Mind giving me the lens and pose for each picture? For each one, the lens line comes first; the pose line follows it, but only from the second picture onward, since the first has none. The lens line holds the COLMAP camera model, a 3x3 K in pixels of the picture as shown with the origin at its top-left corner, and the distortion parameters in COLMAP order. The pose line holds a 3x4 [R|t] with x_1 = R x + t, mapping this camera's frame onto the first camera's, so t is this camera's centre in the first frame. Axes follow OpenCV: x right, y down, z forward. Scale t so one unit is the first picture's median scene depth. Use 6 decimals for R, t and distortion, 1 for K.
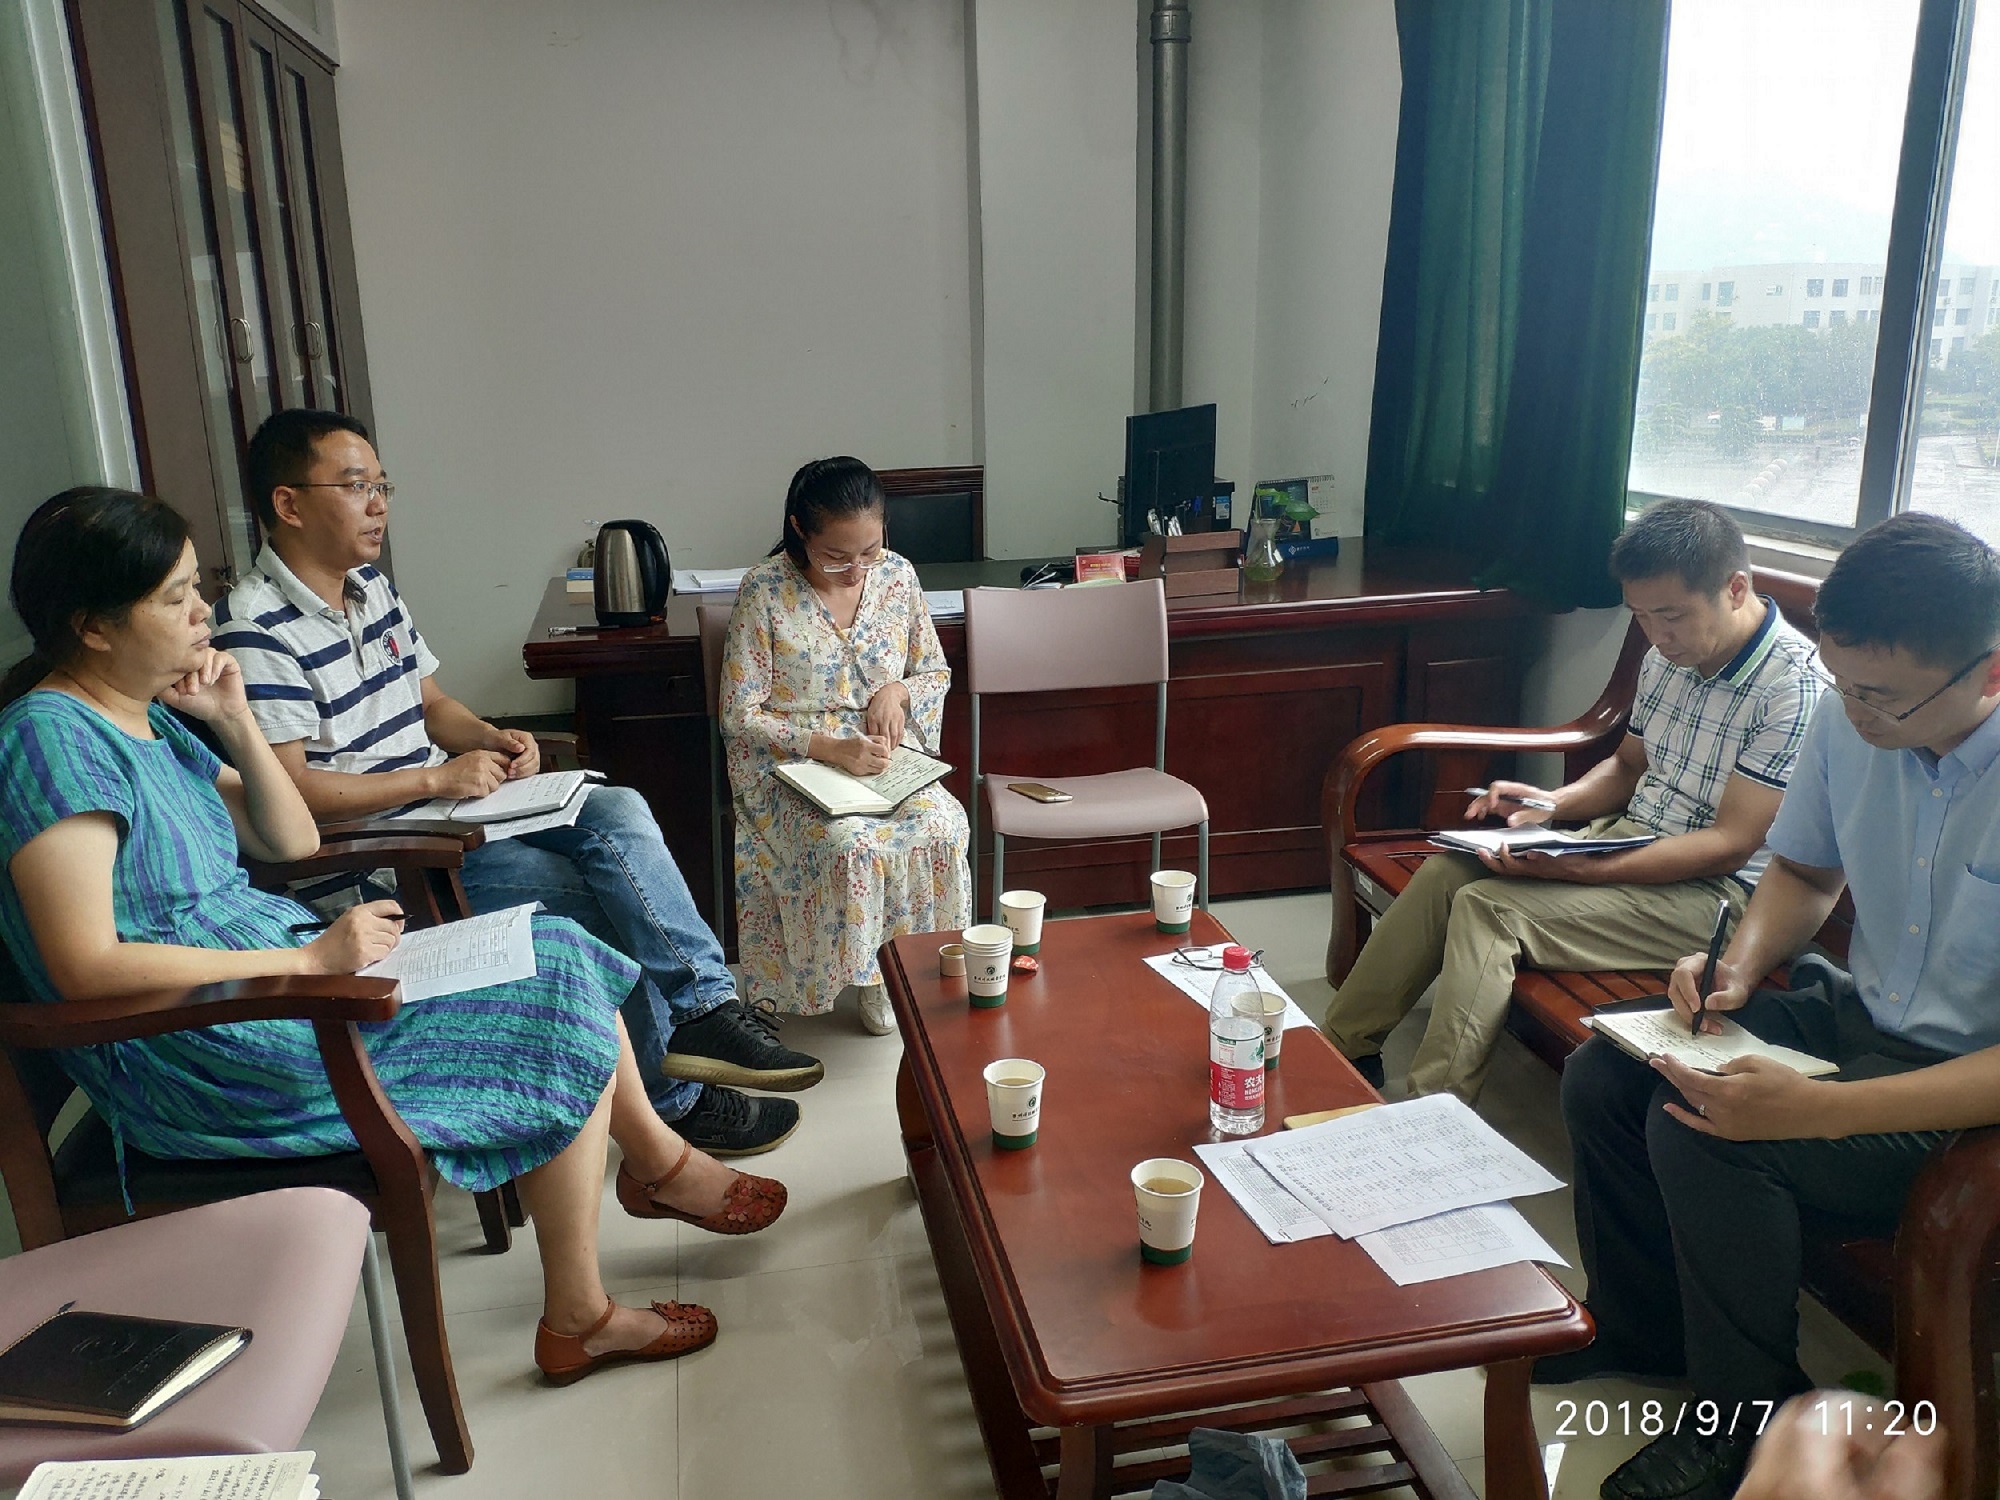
lens RADIAL K [[1542.2, 0, 1000.0], [0, 1542.2, 750.0], [0, 0, 1]] dist [0.156602, -0.327265]
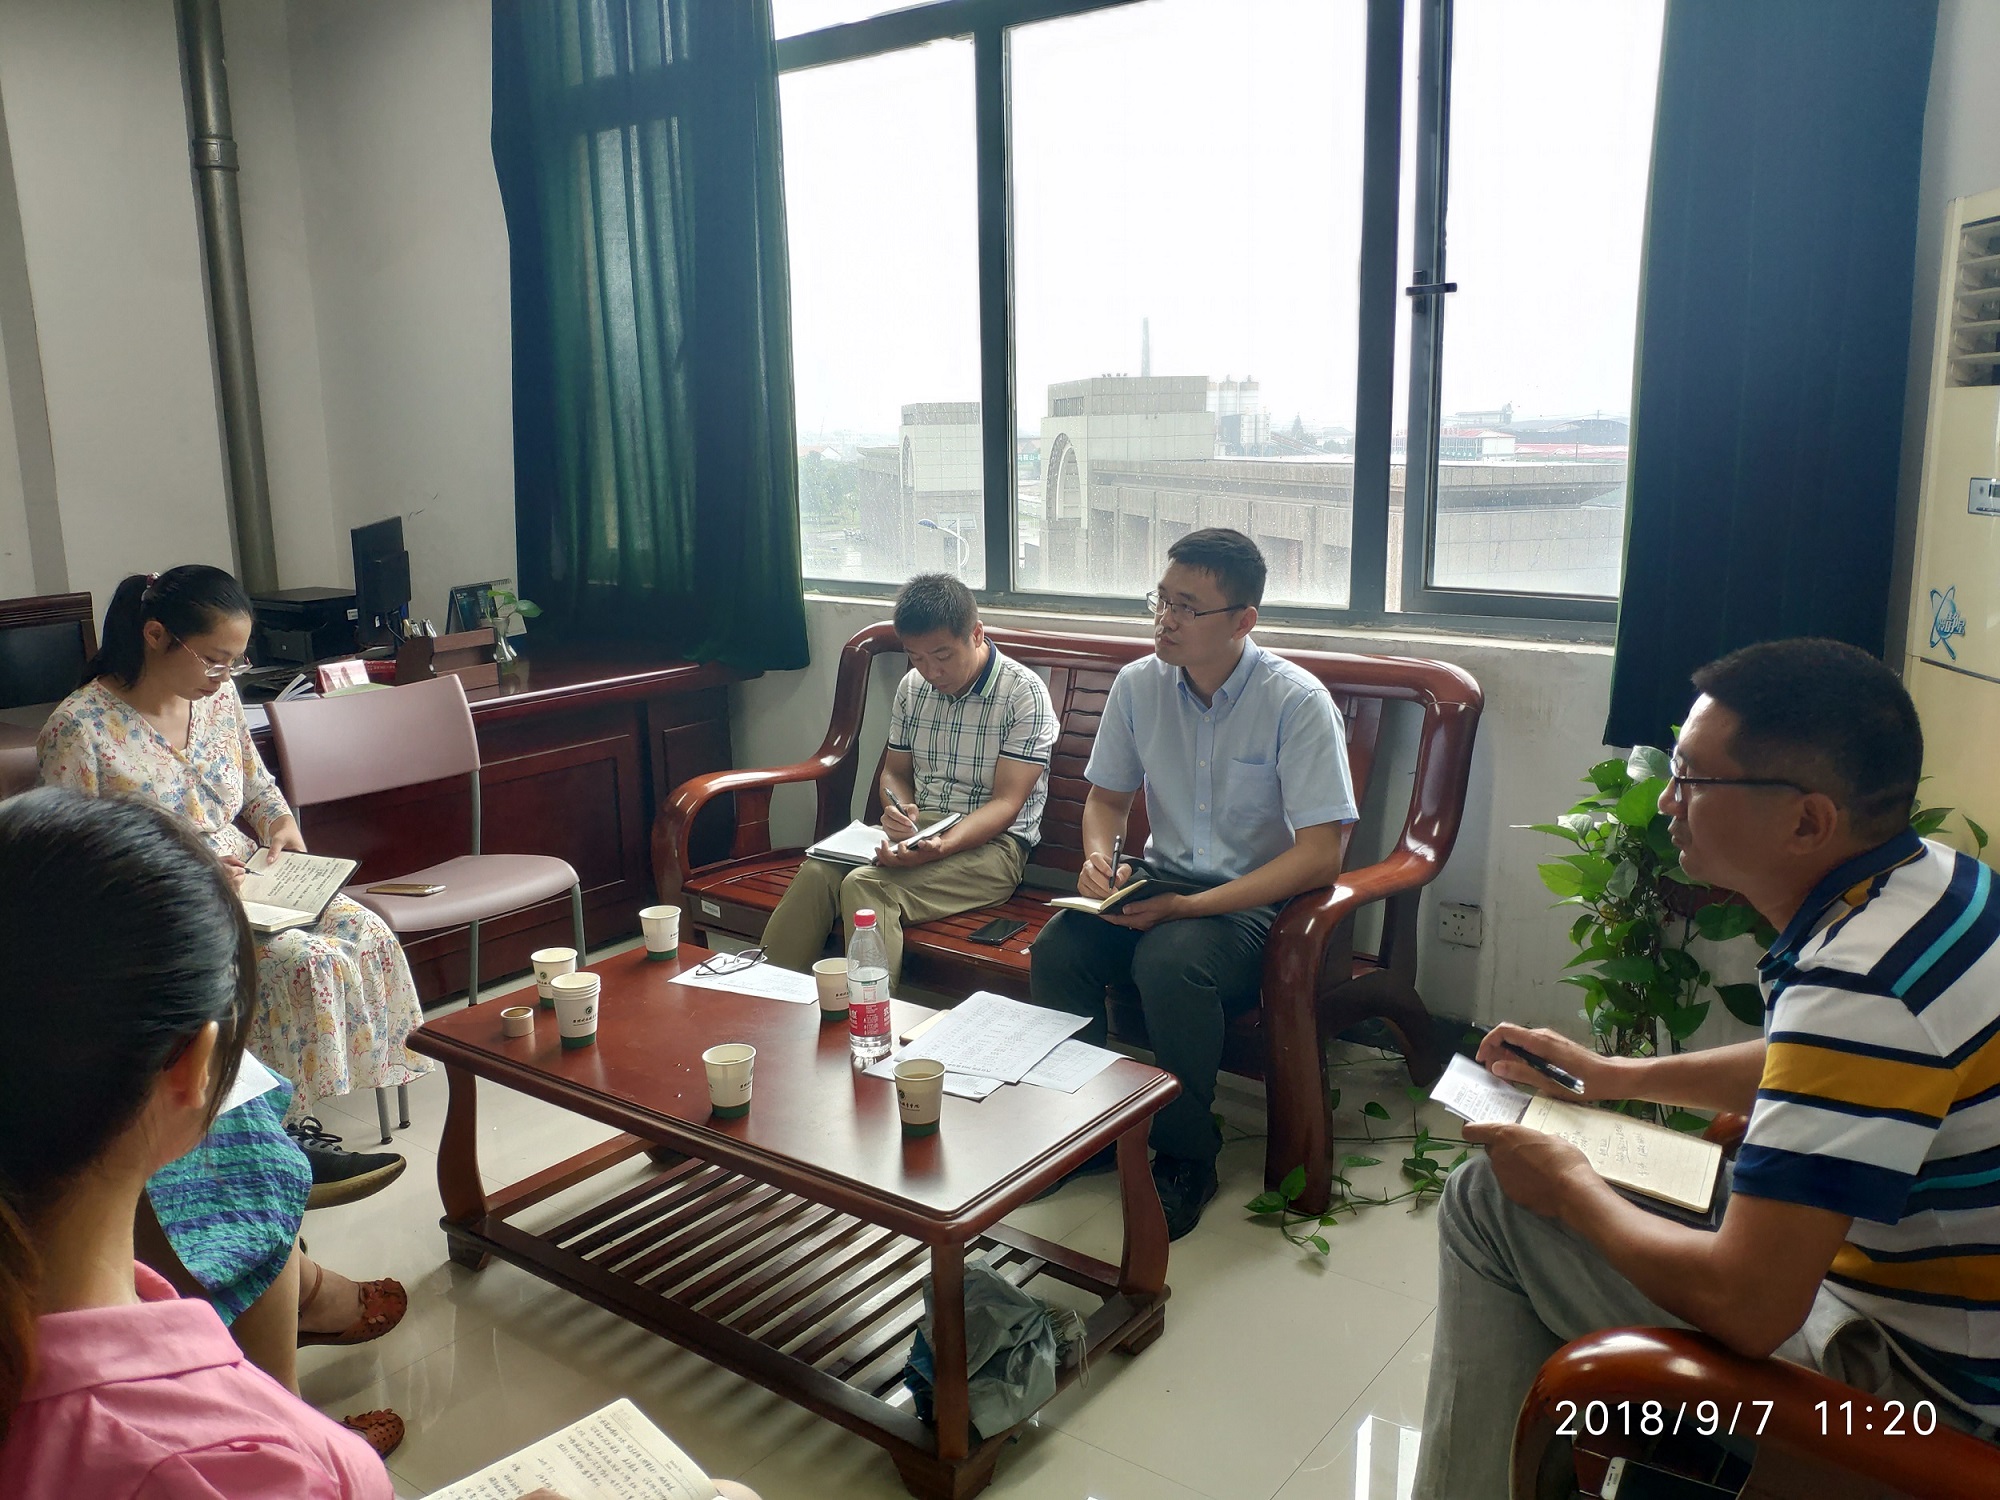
lens RADIAL K [[1542.2, 0, 1000.0], [0, 1542.2, 750.0], [0, 0, 1]] dist [0.156602, -0.327265]
pose [[0.738306, -0.126325, 0.662530, -0.435220], [0.176875, 0.984188, -0.009448, 0.020311], [-0.650861, 0.124161, 0.748975, -0.040760]]
